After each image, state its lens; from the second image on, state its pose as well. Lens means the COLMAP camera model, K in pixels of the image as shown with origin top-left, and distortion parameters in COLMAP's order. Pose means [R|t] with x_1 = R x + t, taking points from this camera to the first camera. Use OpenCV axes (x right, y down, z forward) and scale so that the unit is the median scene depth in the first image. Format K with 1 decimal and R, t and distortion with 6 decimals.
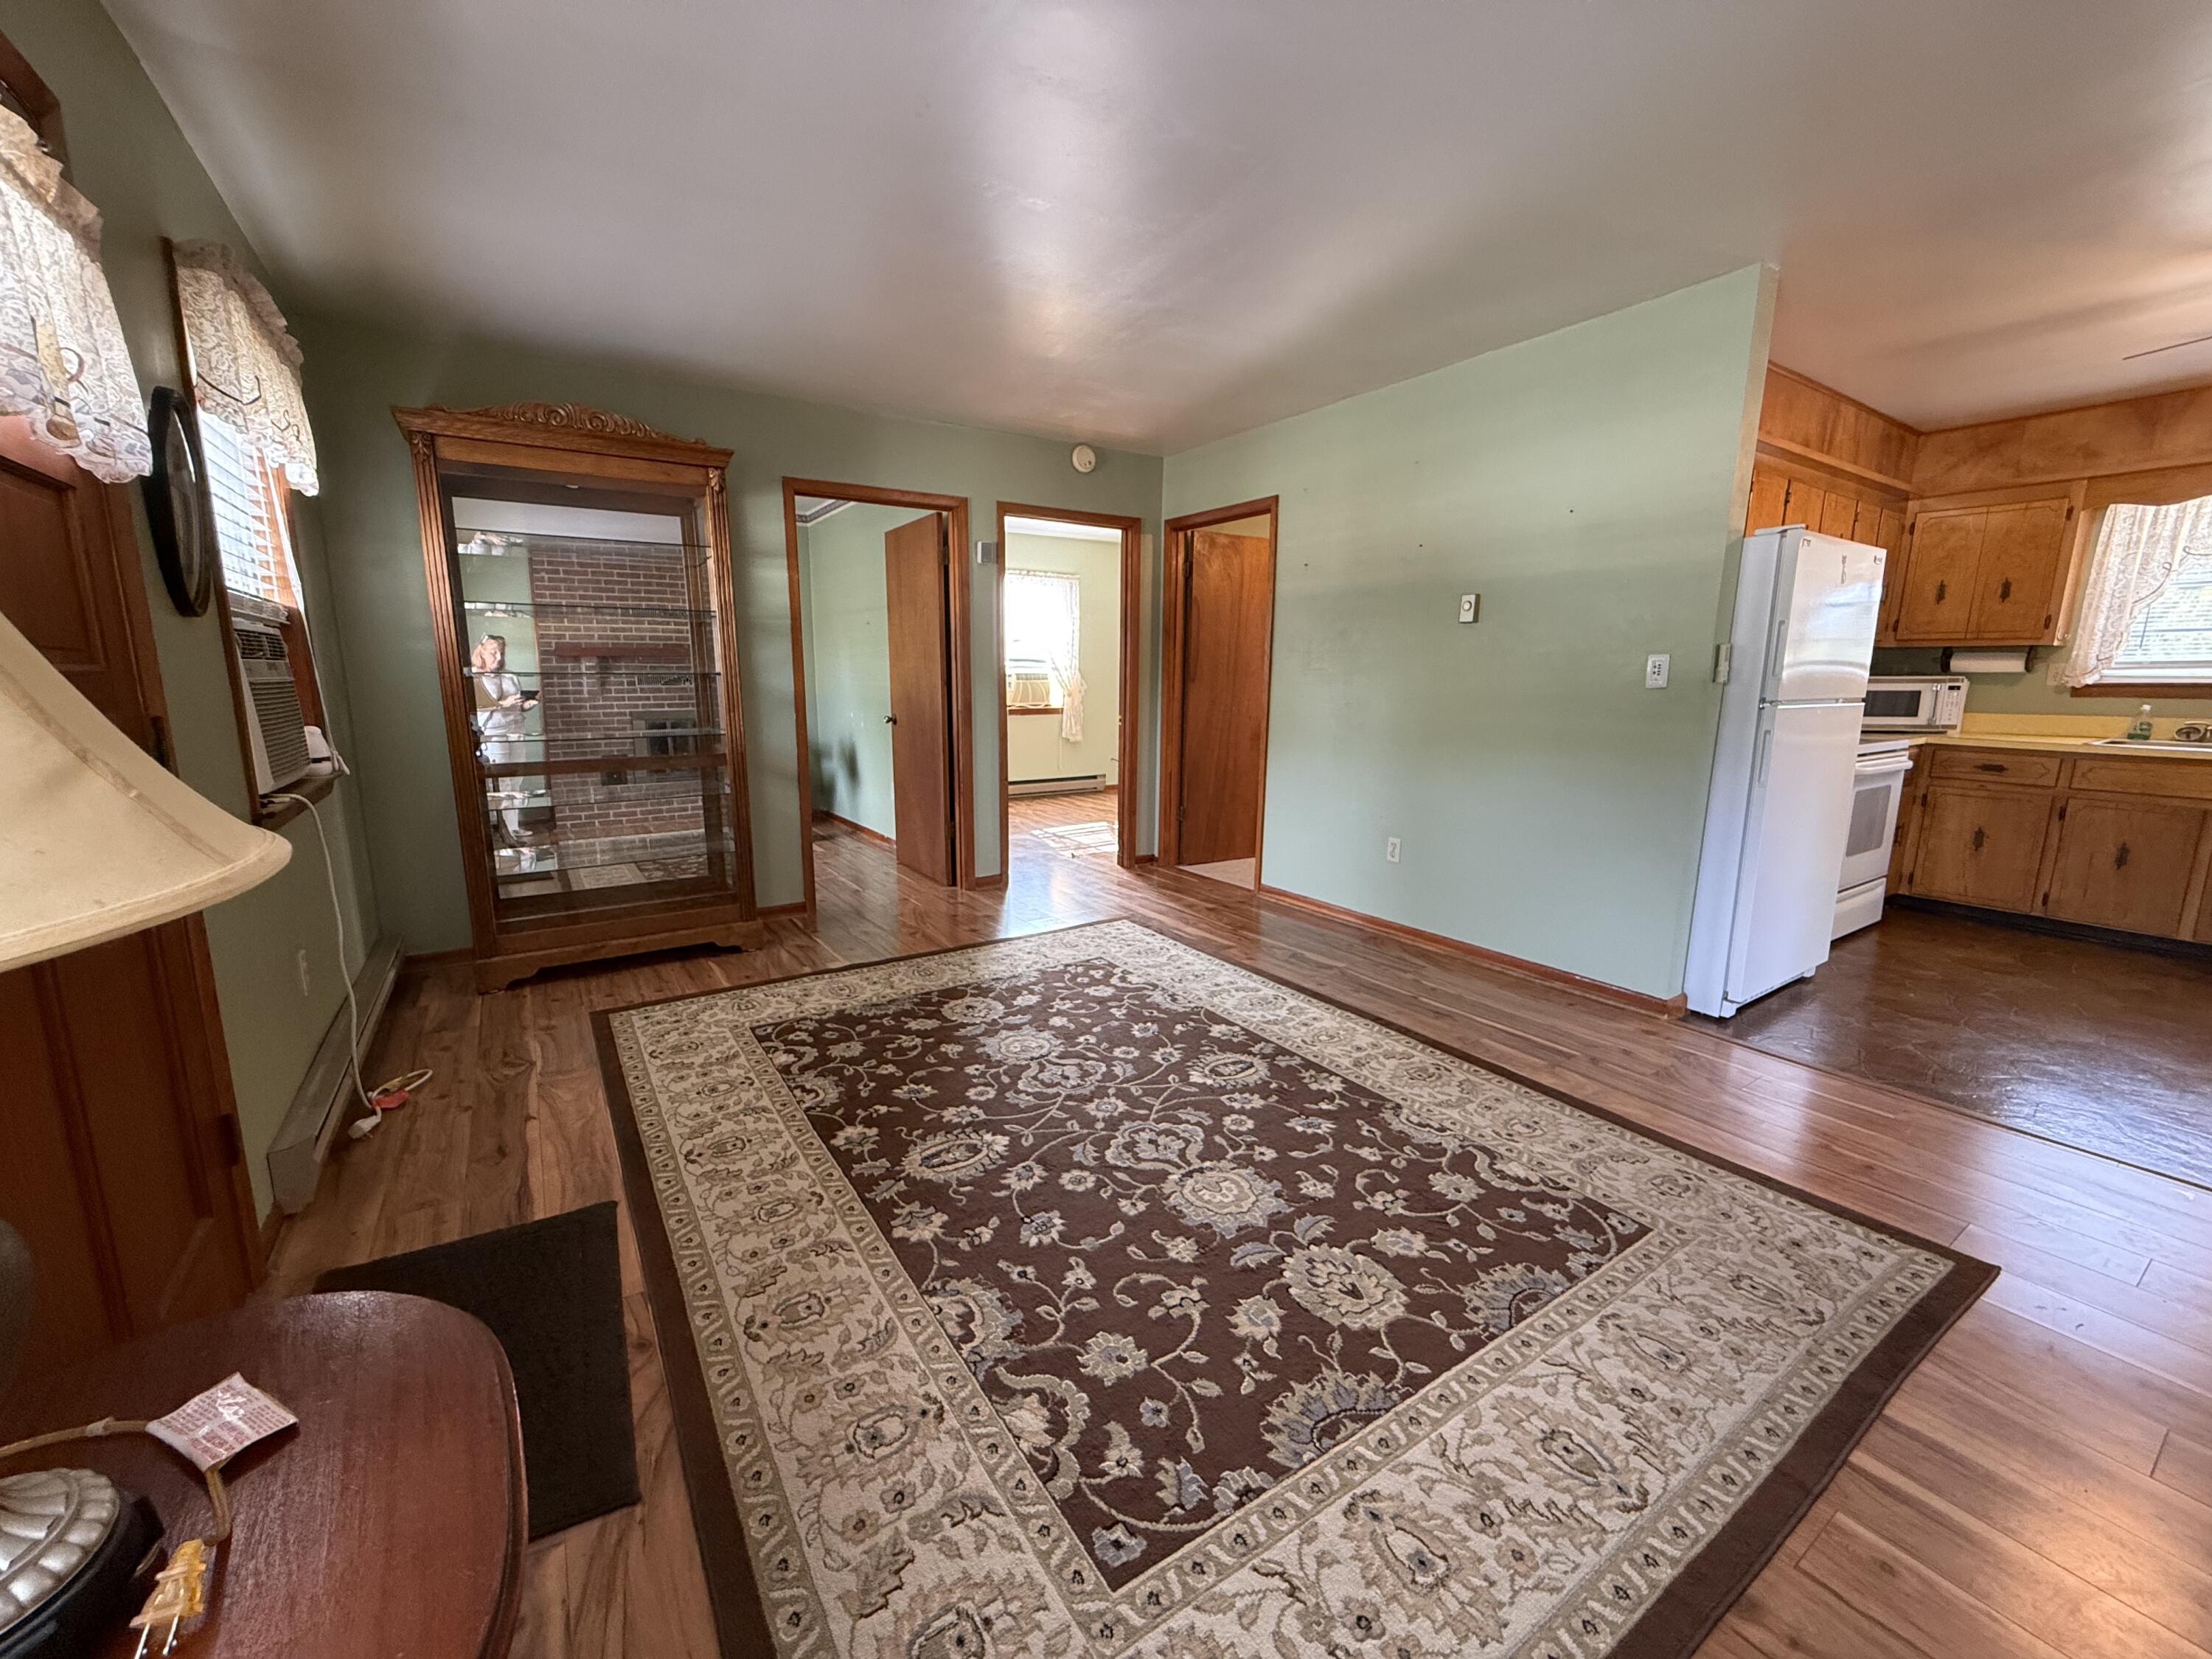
lens RADIAL K [[880.6, 0, 1097.5], [0, 880.6, 836.2], [0, 0, 1]] dist [0.000194, 0.000424]
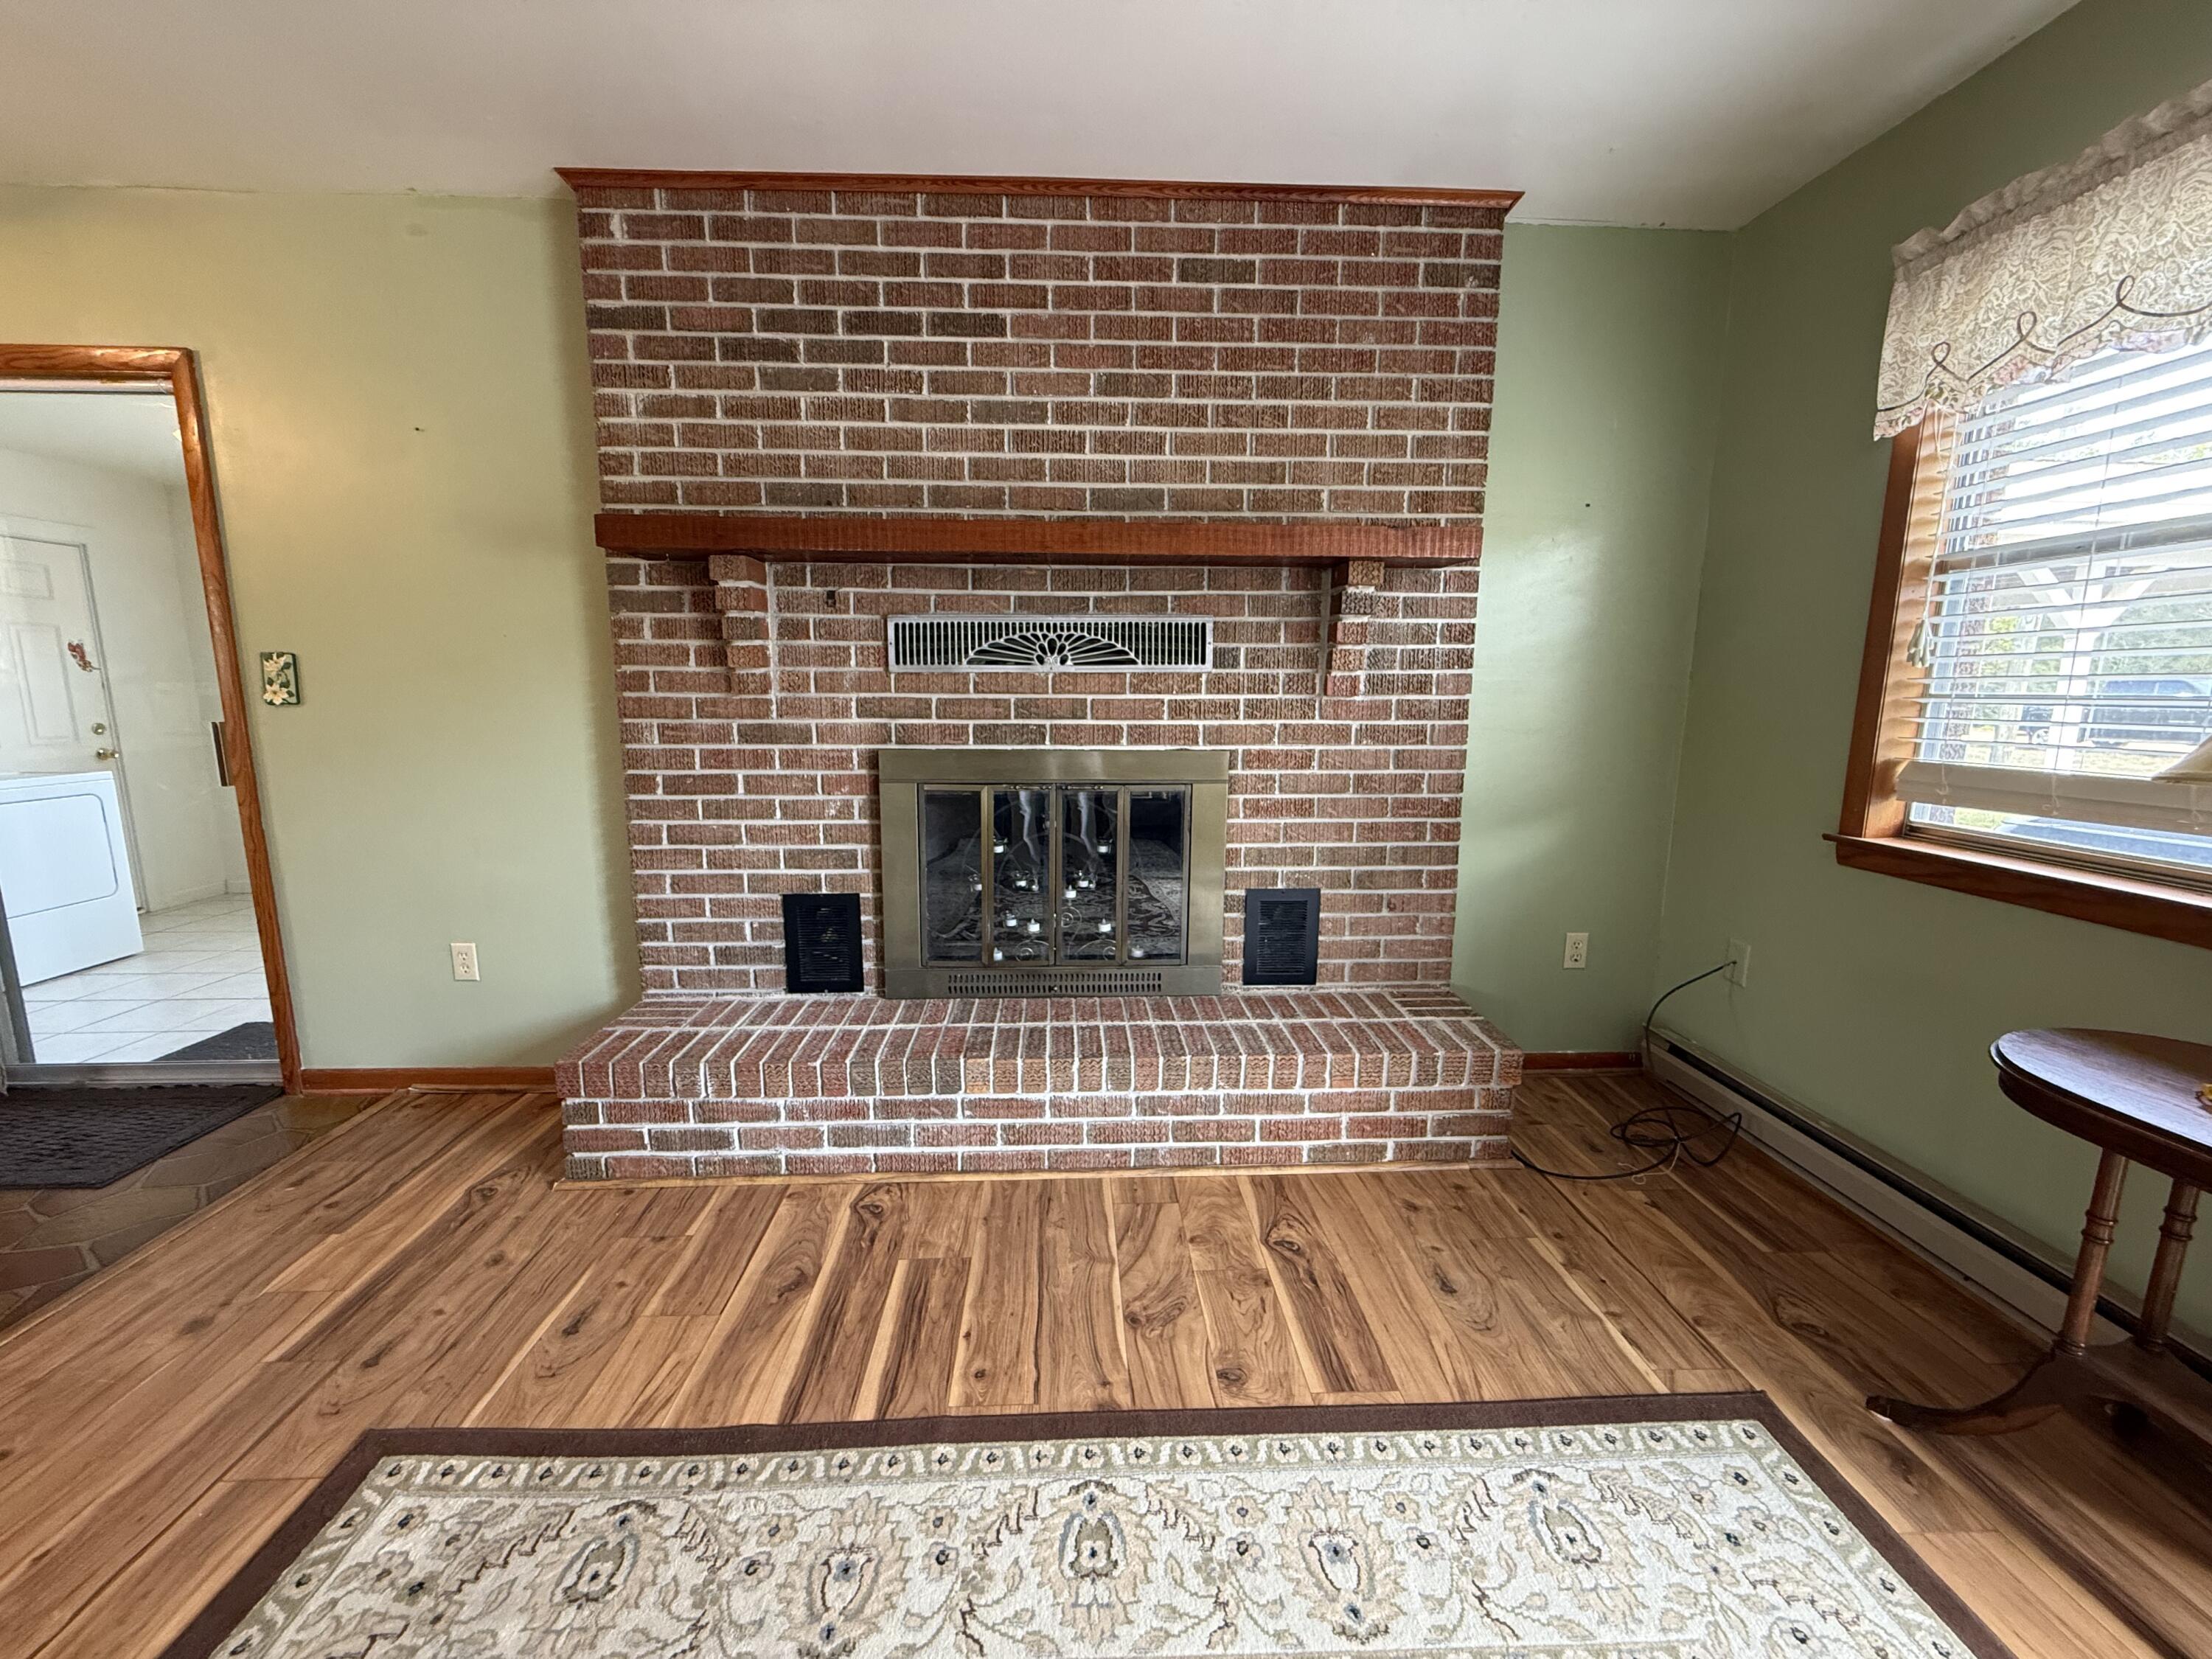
lens RADIAL K [[880.6, 0, 1104.2], [0, 880.6, 824.7], [0, 0, 1]] dist [0.000194, 0.000424]
pose [[-0.859154, -0.088491, 0.504007, 0.080499], [0.084489, 0.946886, 0.310273, -0.162607], [-0.504693, 0.309155, -0.806045, 0.865866]]
